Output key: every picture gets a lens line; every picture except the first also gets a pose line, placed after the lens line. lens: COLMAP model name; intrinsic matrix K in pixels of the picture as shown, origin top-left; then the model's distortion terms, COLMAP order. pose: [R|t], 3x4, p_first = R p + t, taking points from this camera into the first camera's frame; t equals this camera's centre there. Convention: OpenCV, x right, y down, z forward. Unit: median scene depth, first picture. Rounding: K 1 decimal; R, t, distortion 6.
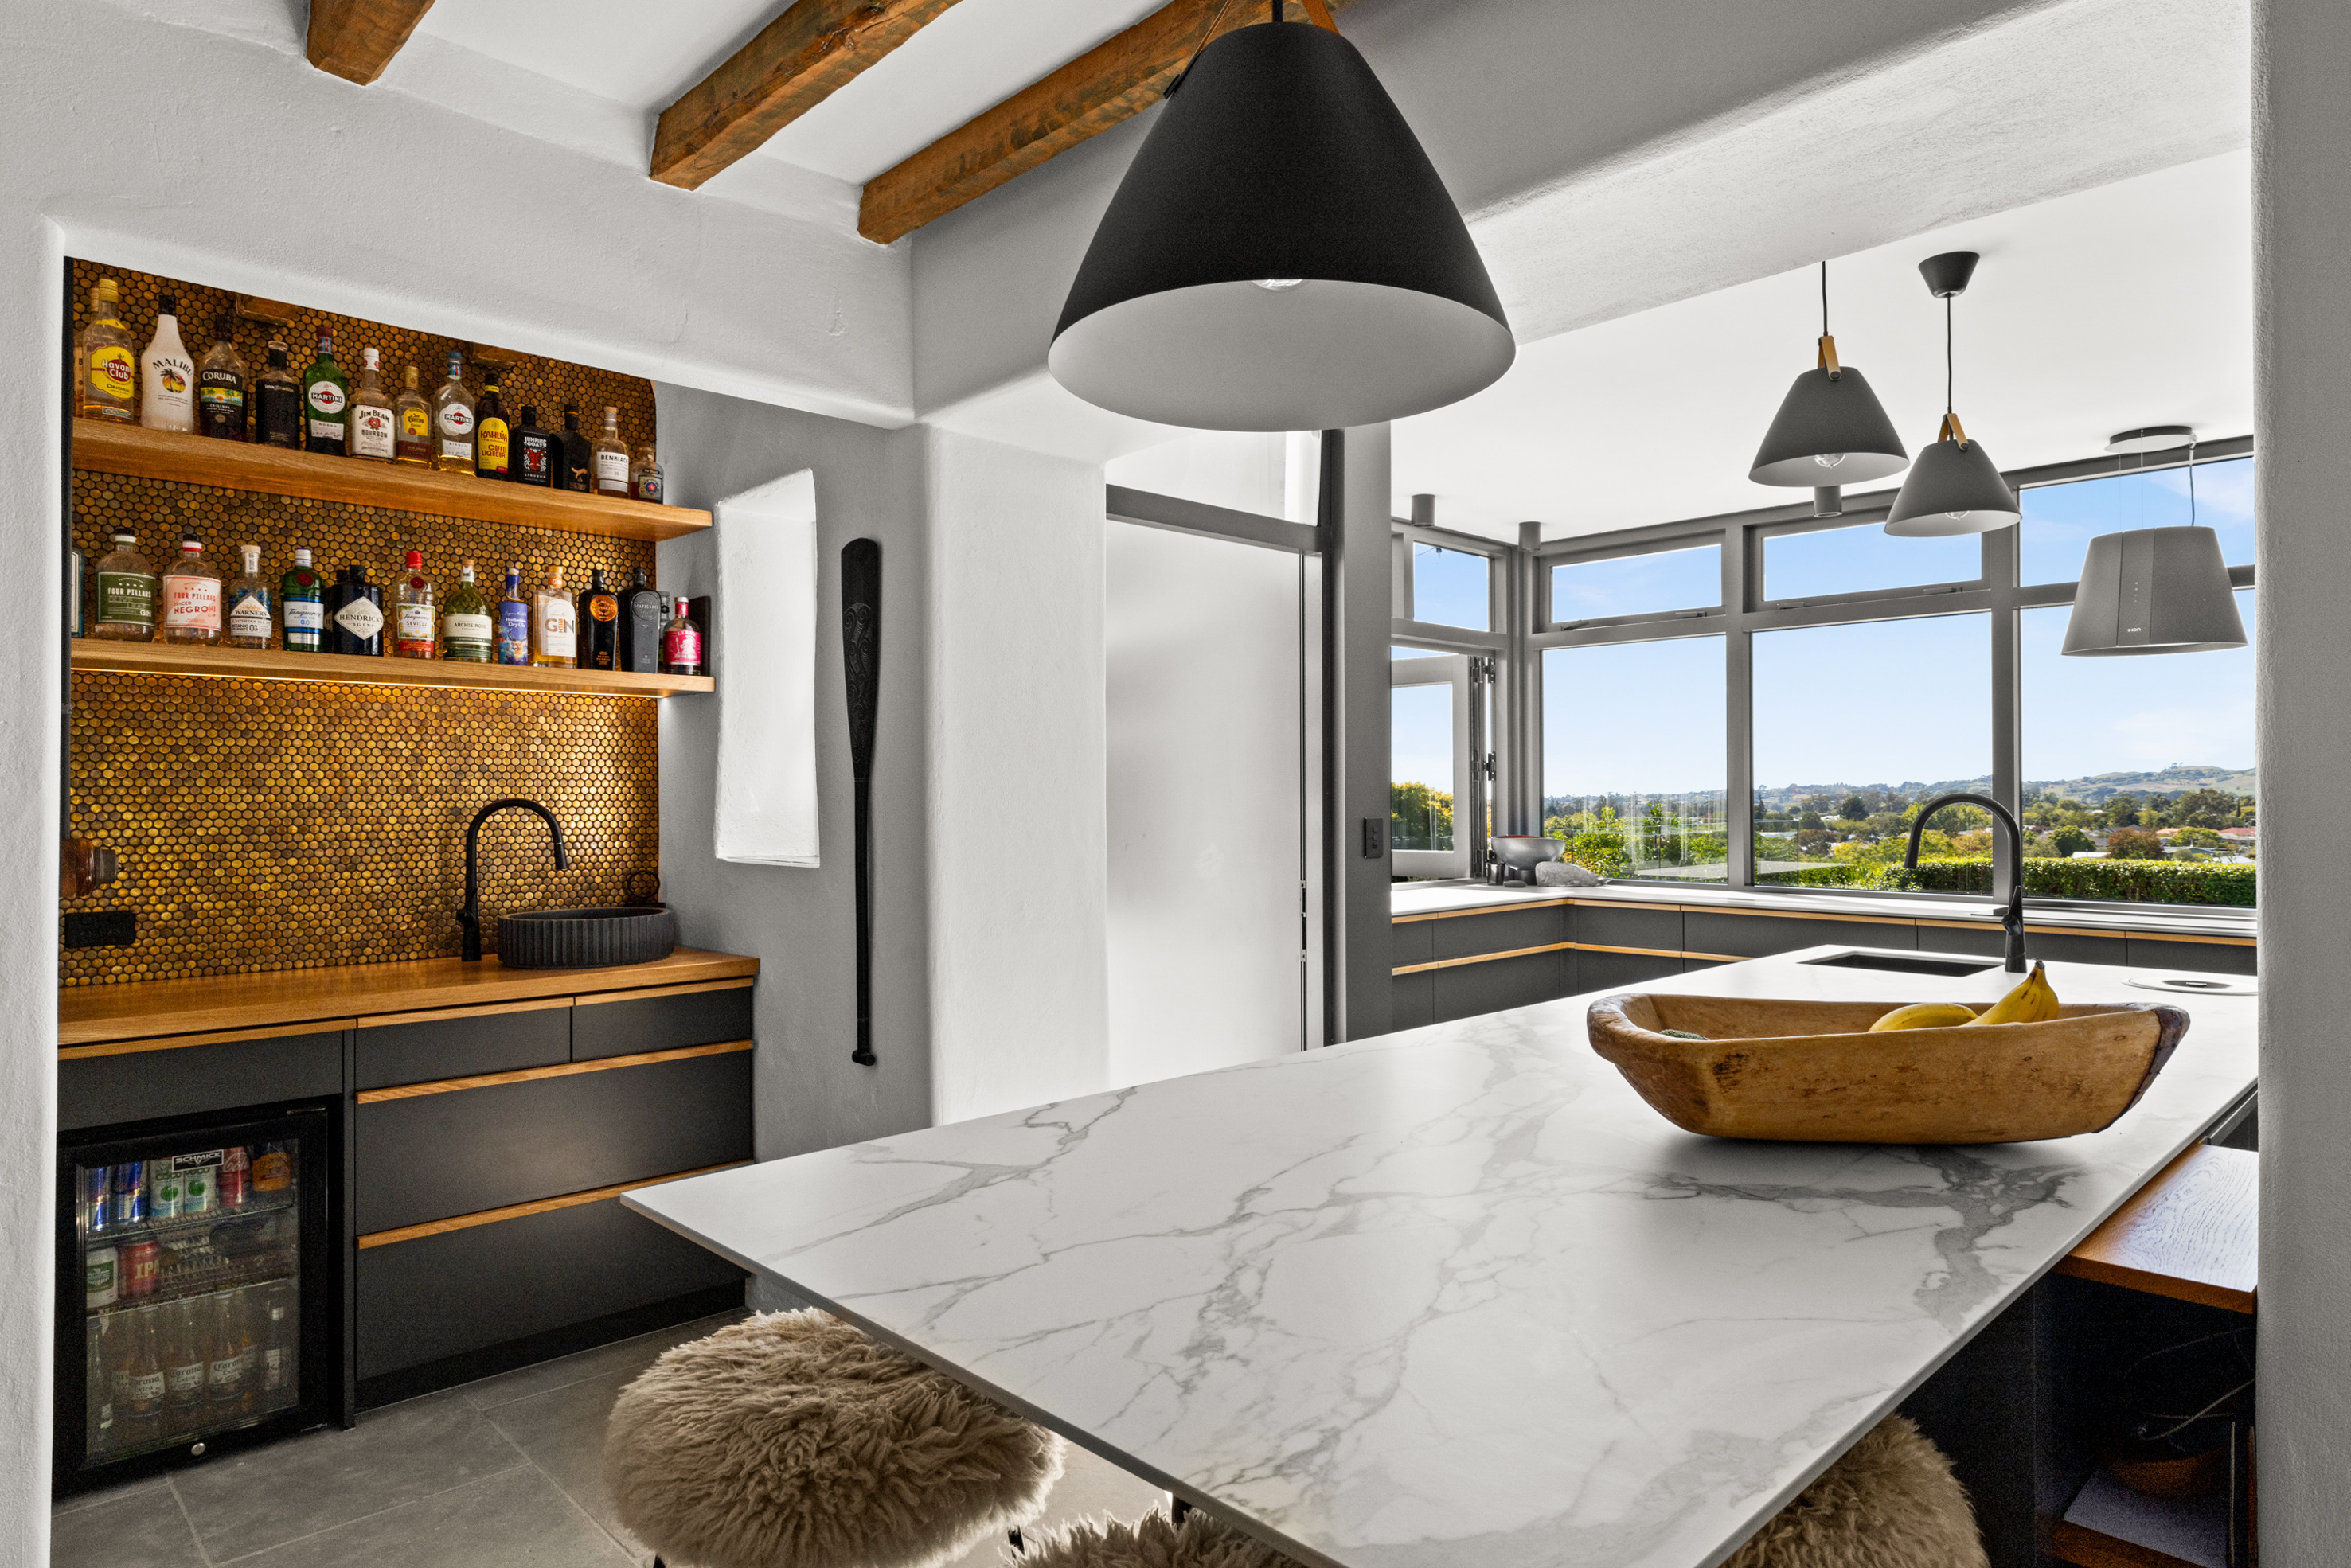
lens RADIAL K [[1261.2, 0, 1225.4], [0, 1261.2, 792.2], [0, 0, 1]] dist [0.006990, -0.000988]
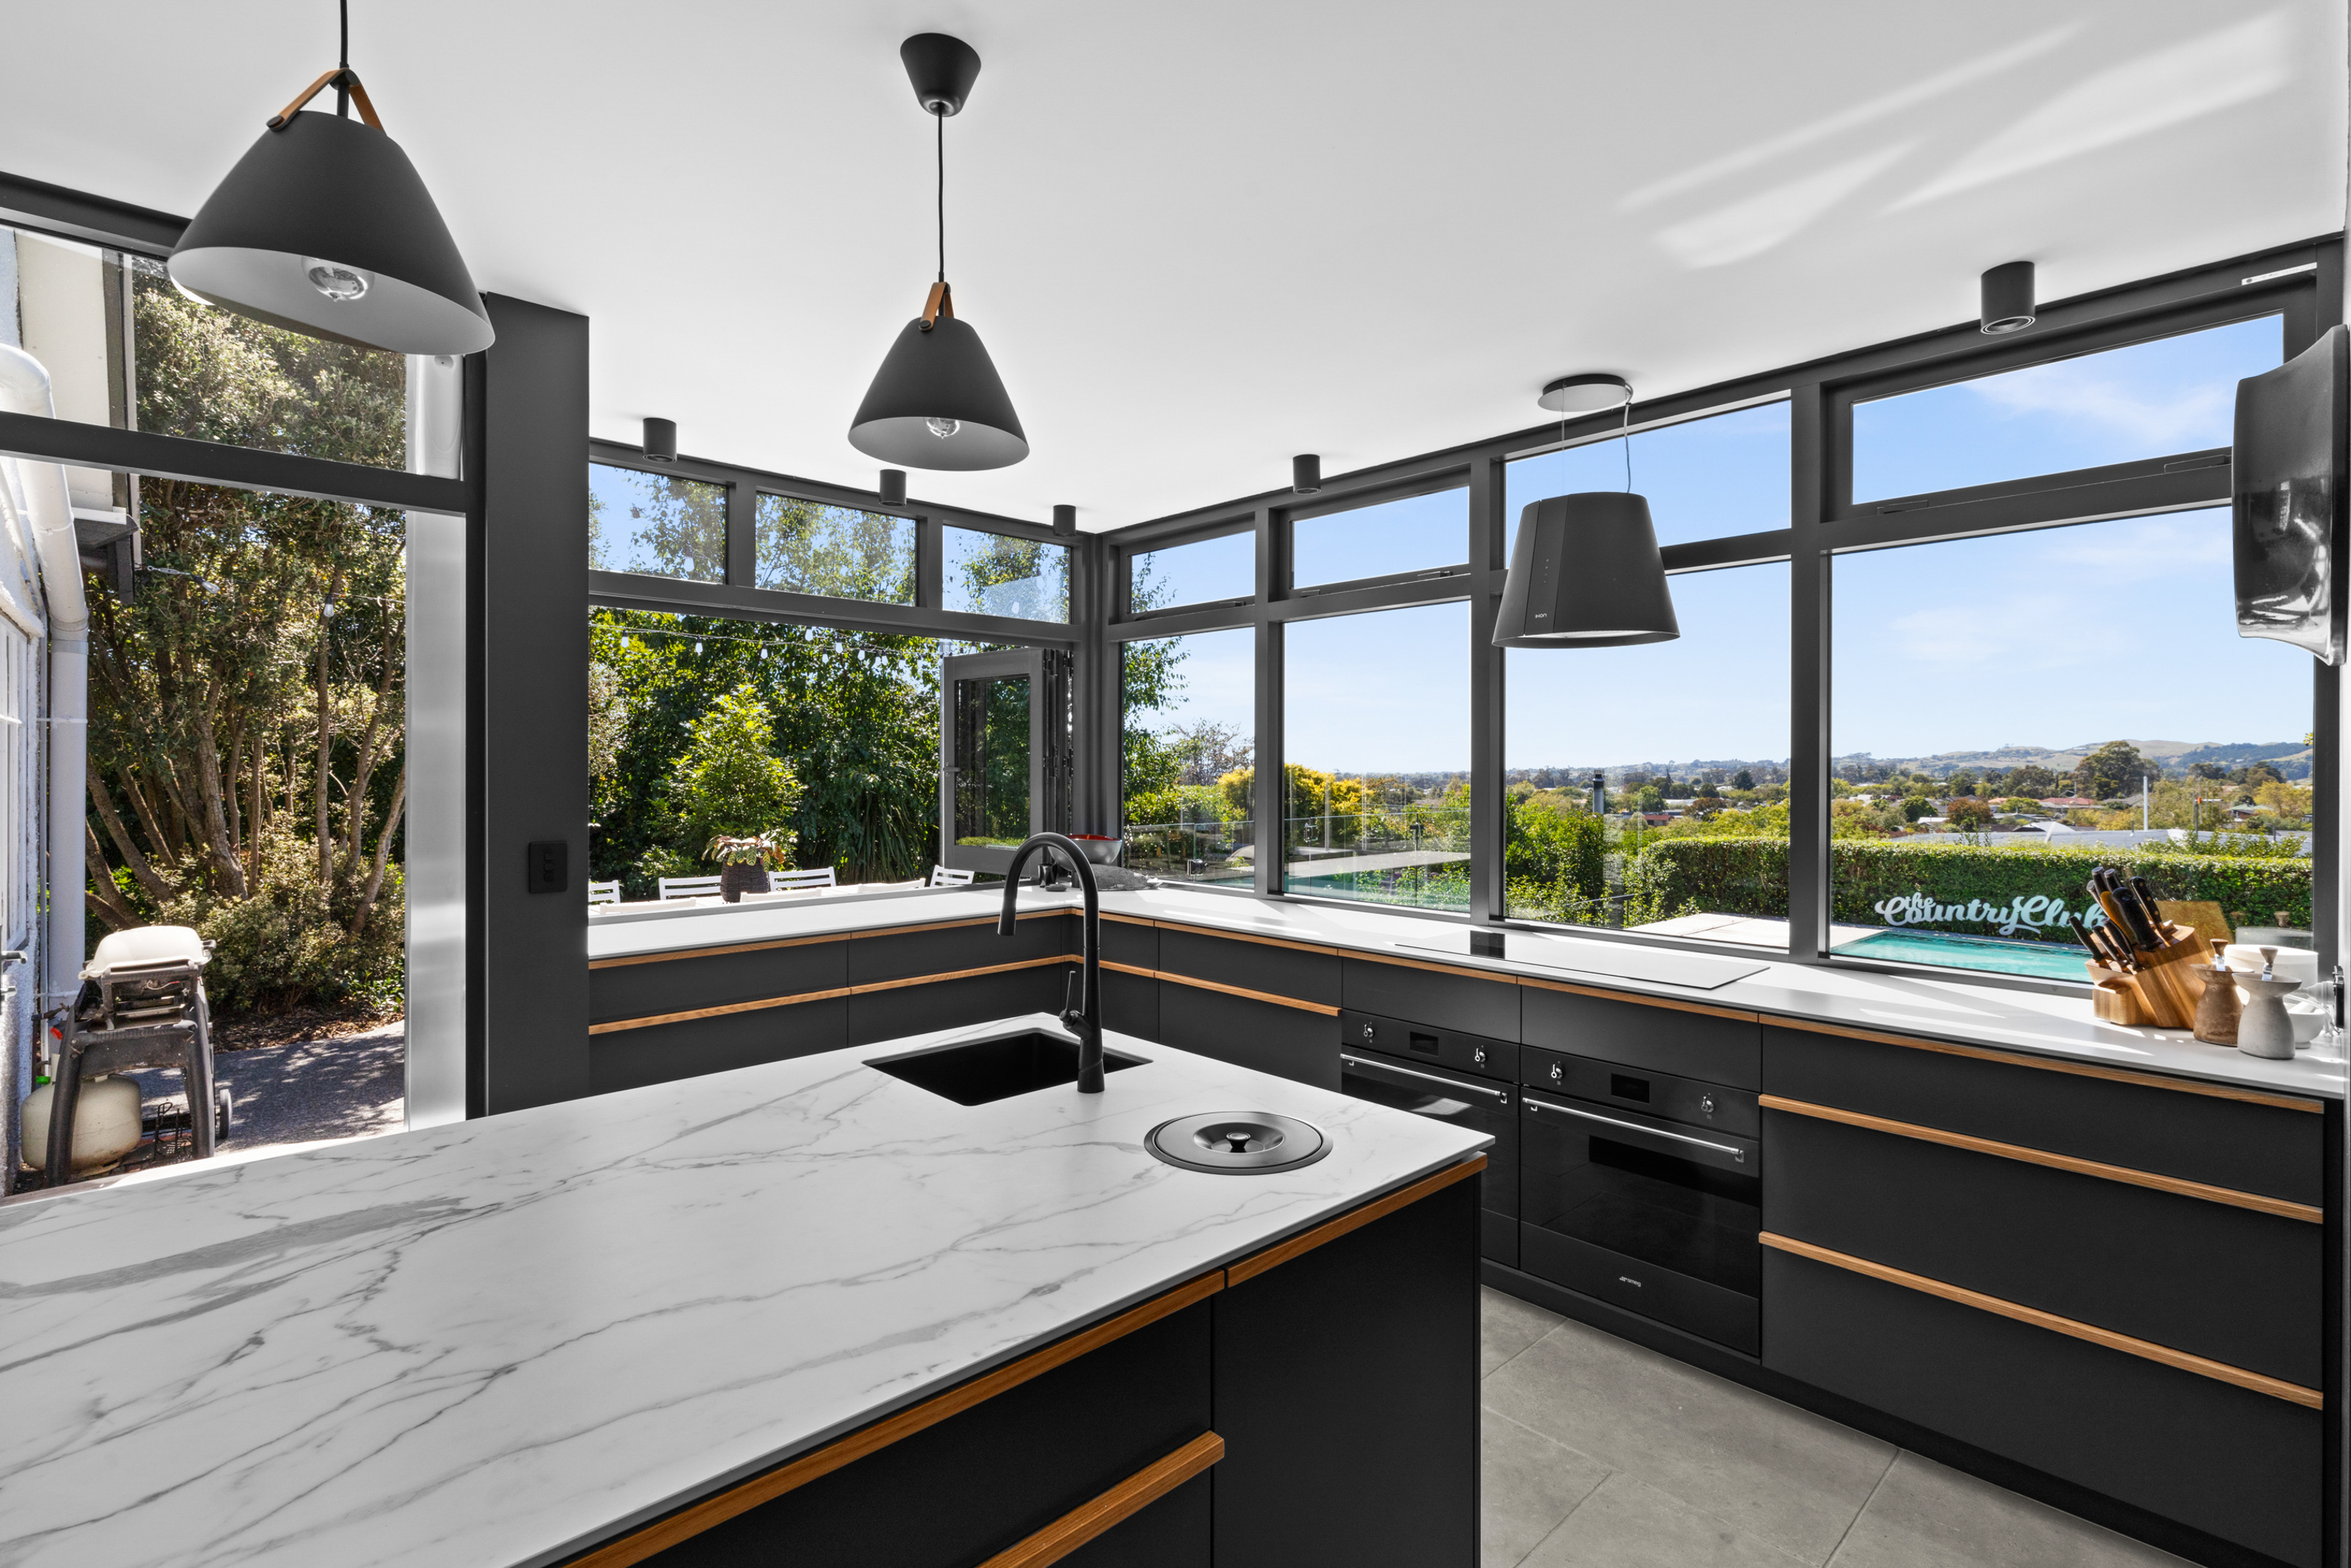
lens RADIAL K [[1033.8, 0, 1223.6], [0, 1033.8, 780.8], [0, 0, 1]] dist [0.000532, 0.001748]
pose [[0.999986, 0.003369, -0.003991, 0.500888], [-0.003309, 0.999883, 0.014903, -0.027402], [0.004041, -0.014889, 0.999881, 0.304019]]
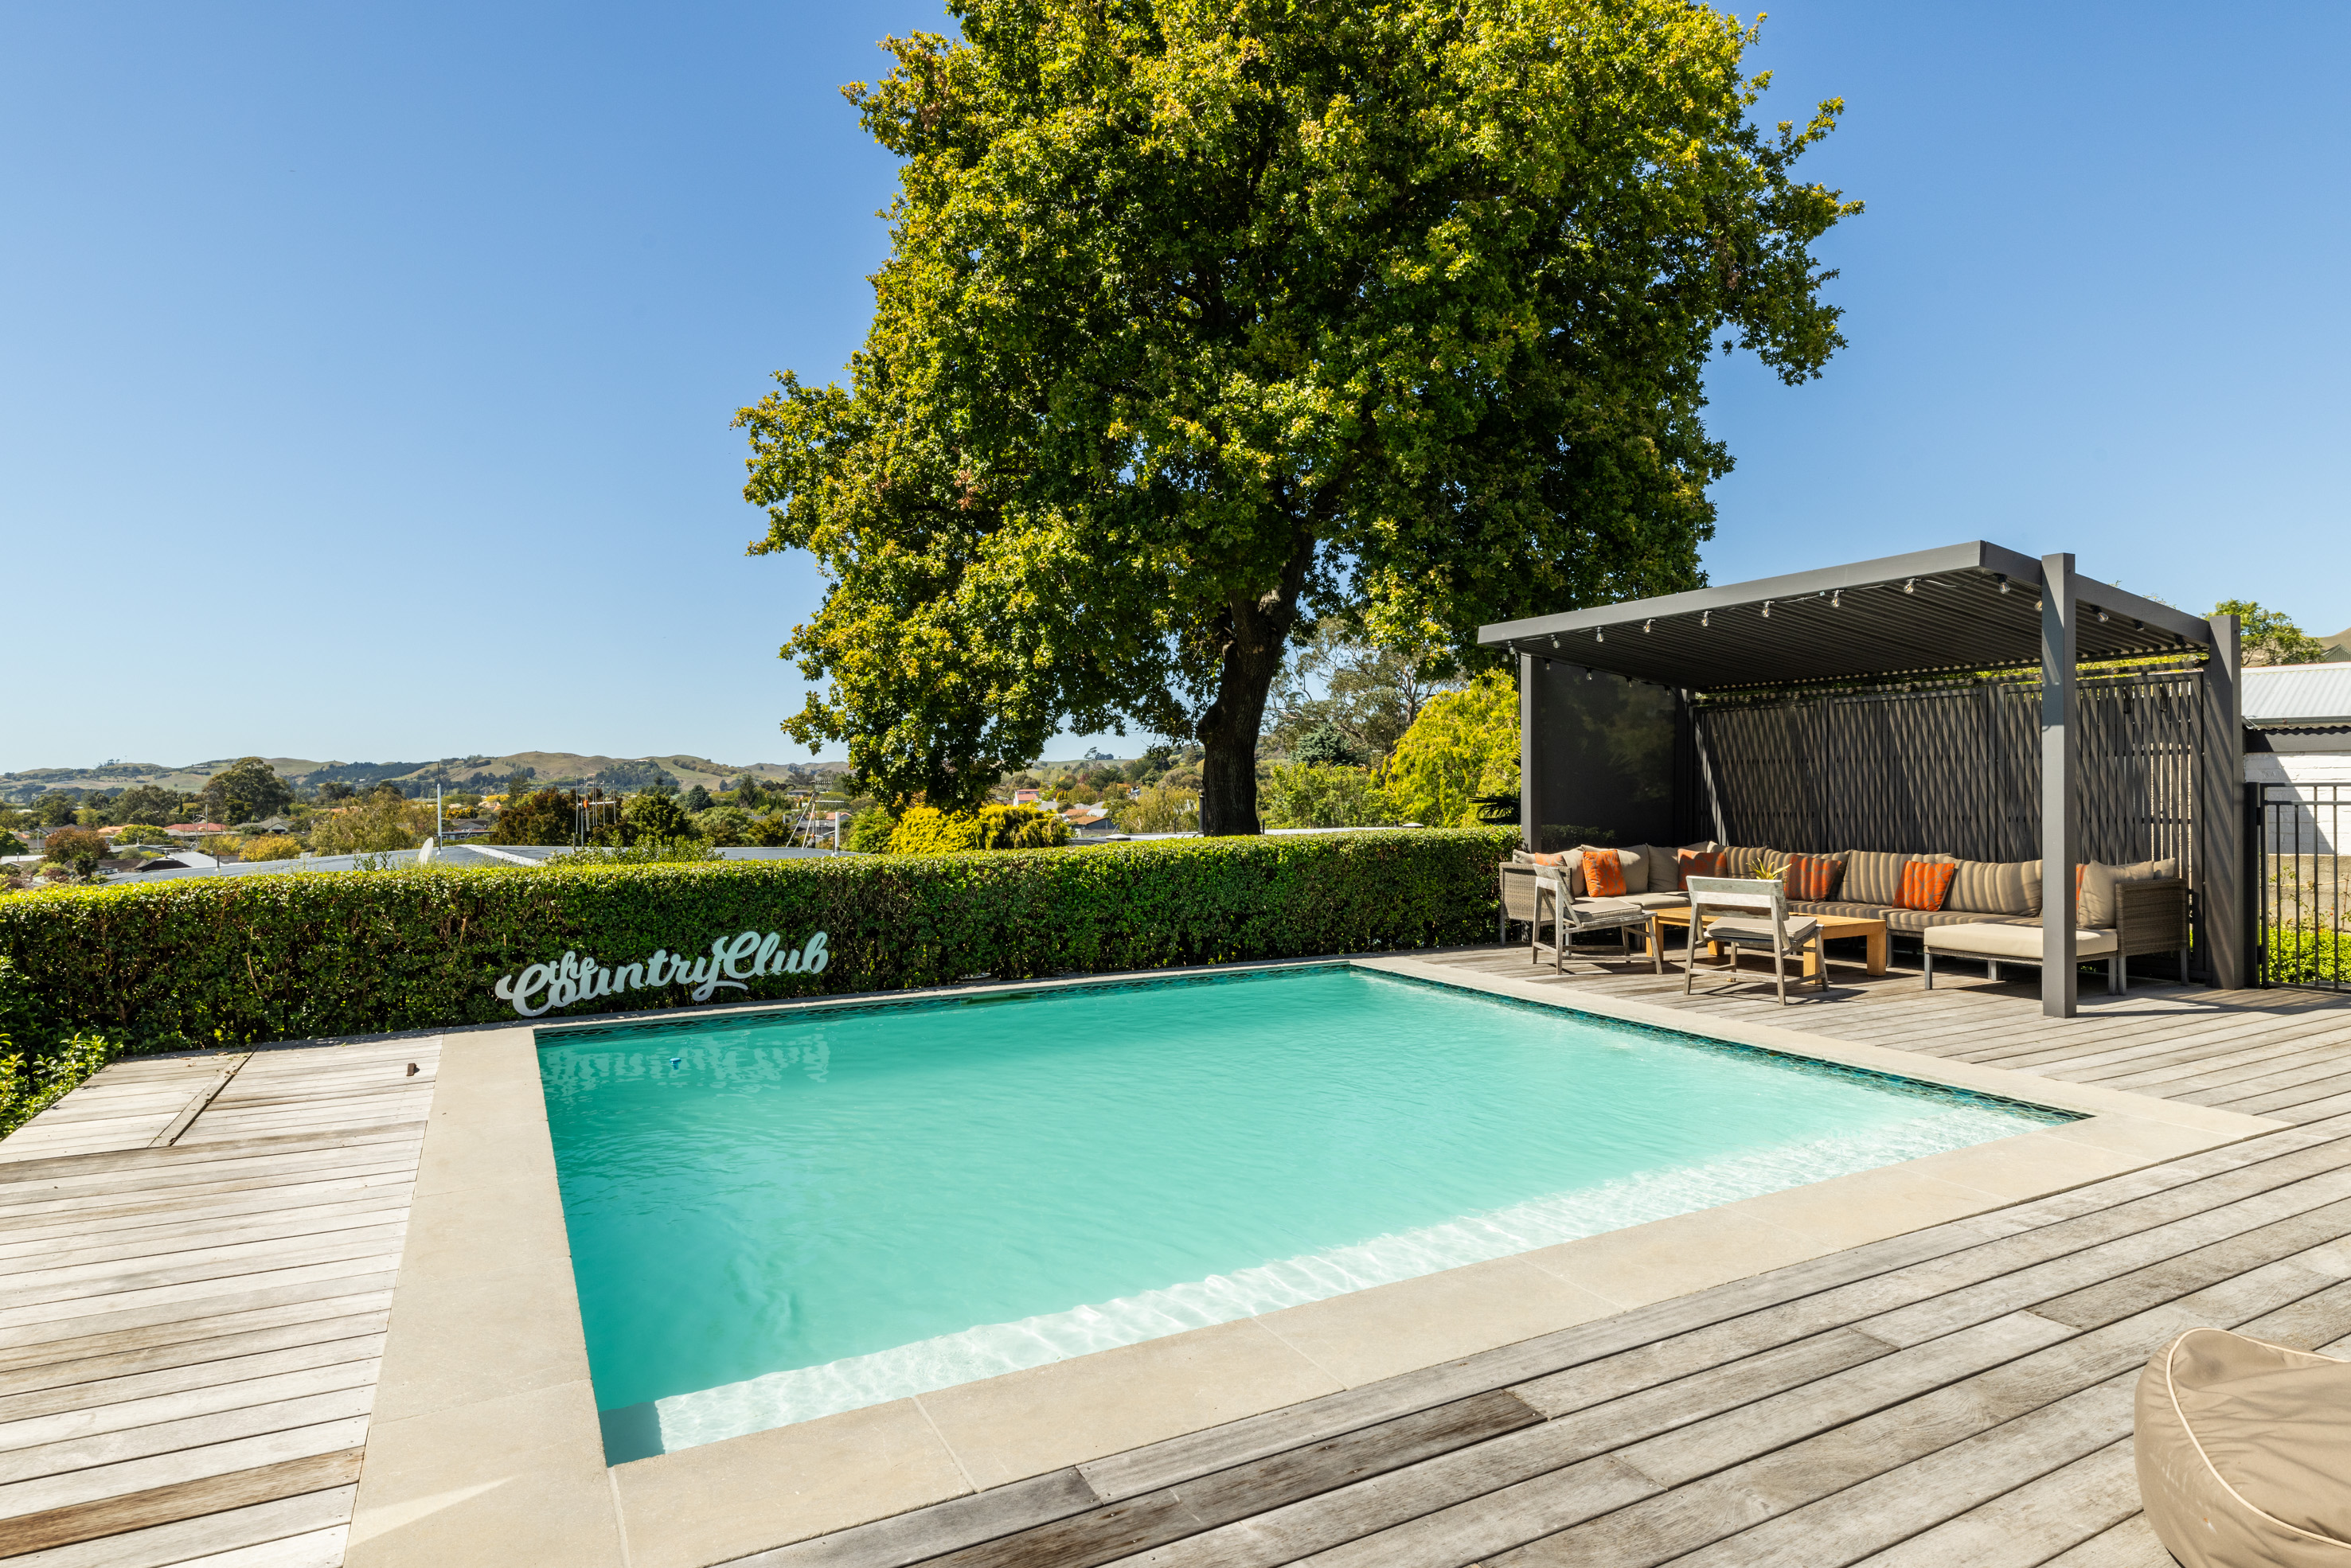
lens RADIAL K [[1255.7, 0, 1153.8], [0, 1255.7, 781.8], [0, 0, 1]] dist [-0.001418, 0.001275]
pose [[0.232584, 0.003738, 0.972569, 0.670967], [0.002091, 0.999988, -0.004344, 0.050548], [-0.972574, 0.003044, 0.232574, 1.672849]]
